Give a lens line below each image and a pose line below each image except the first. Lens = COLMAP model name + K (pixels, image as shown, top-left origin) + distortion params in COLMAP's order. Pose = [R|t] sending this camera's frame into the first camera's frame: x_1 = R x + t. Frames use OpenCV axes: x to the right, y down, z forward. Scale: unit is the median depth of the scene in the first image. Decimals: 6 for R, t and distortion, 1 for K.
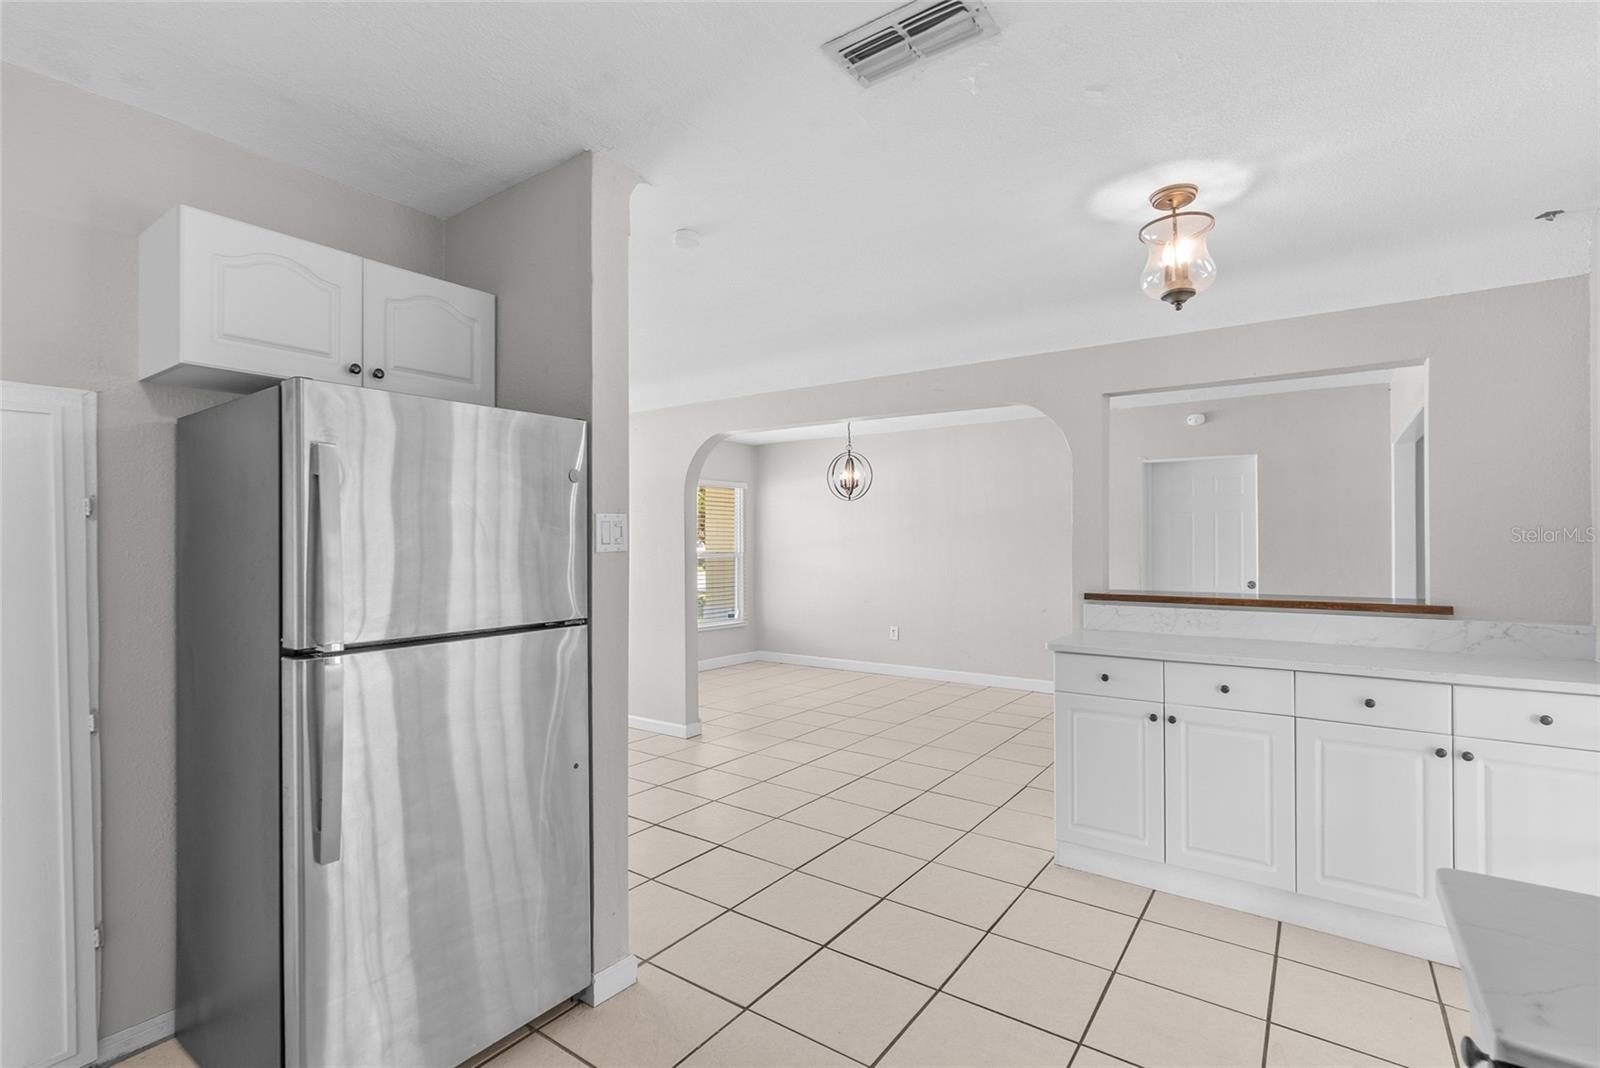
lens RADIAL K [[725.9, 0, 781.1], [0, 725.9, 535.1], [0, 0, 1]] dist [-0.009477, 0.000410]
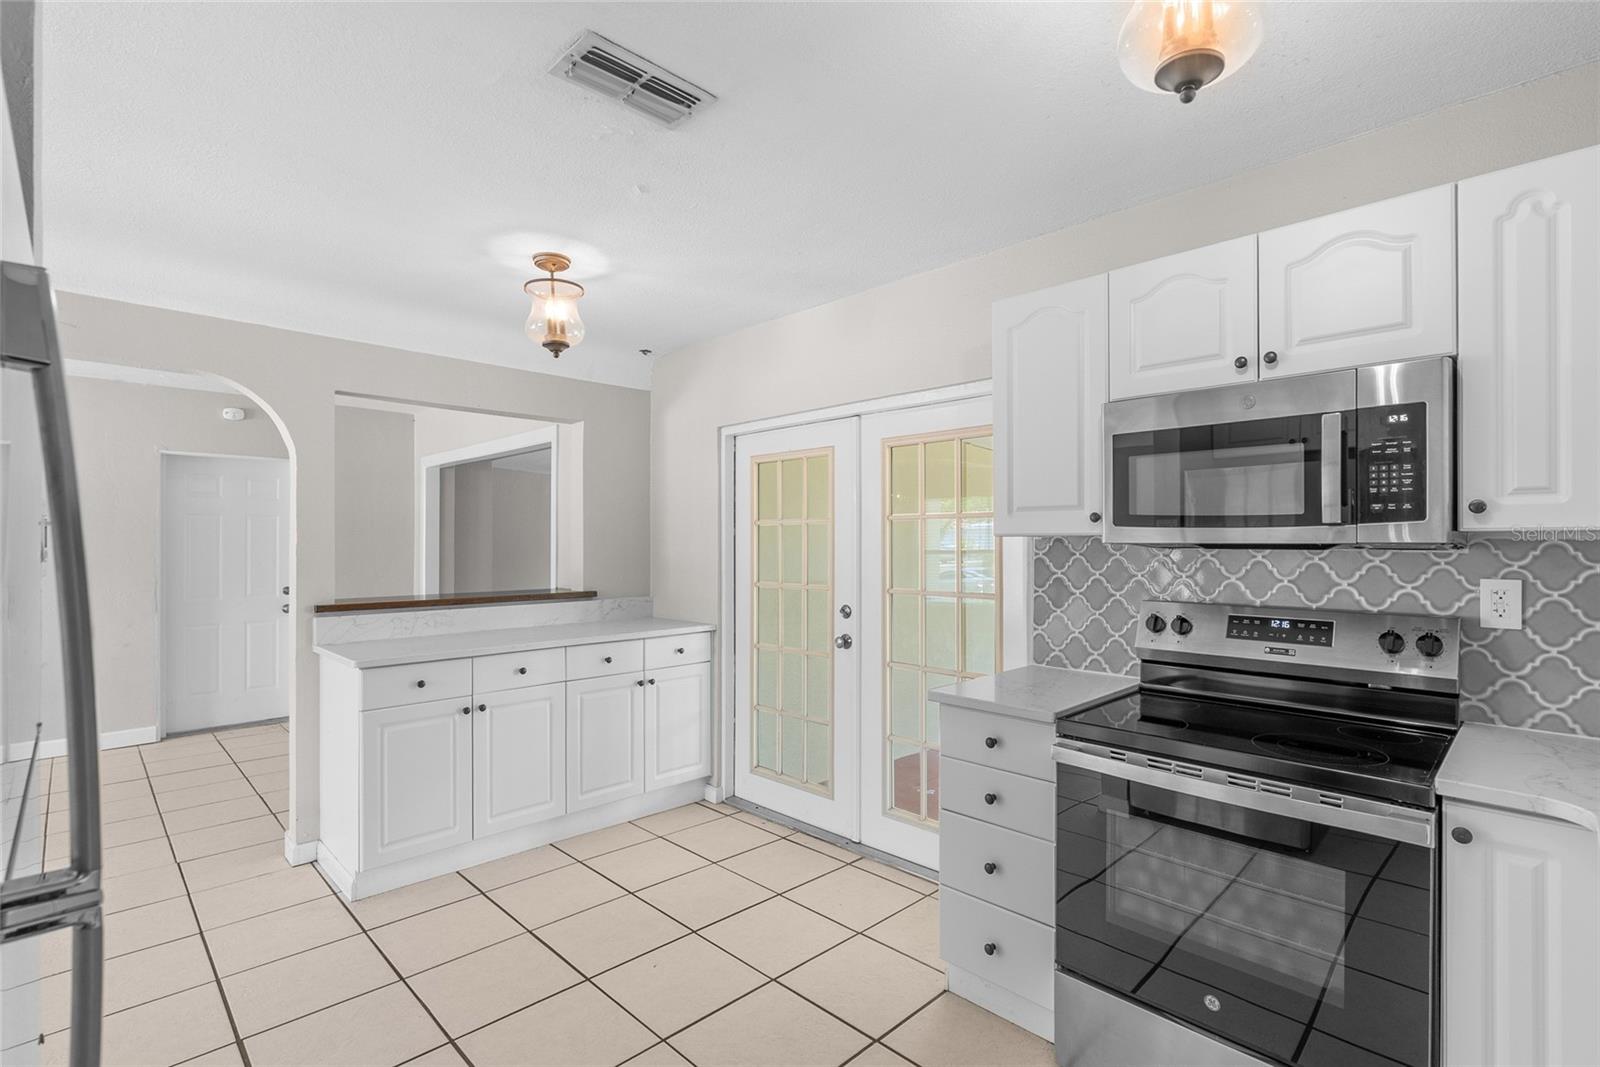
lens RADIAL K [[743.6, 0, 782.1], [0, 743.6, 540.8], [0, 0, 1]] dist [-0.000547, 0.000242]
pose [[0.175095, 0.005376, 0.984537, -0.522145], [-0.007477, 0.999964, -0.004130, -0.002116], [-0.984523, -0.006638, 0.175129, 0.349657]]
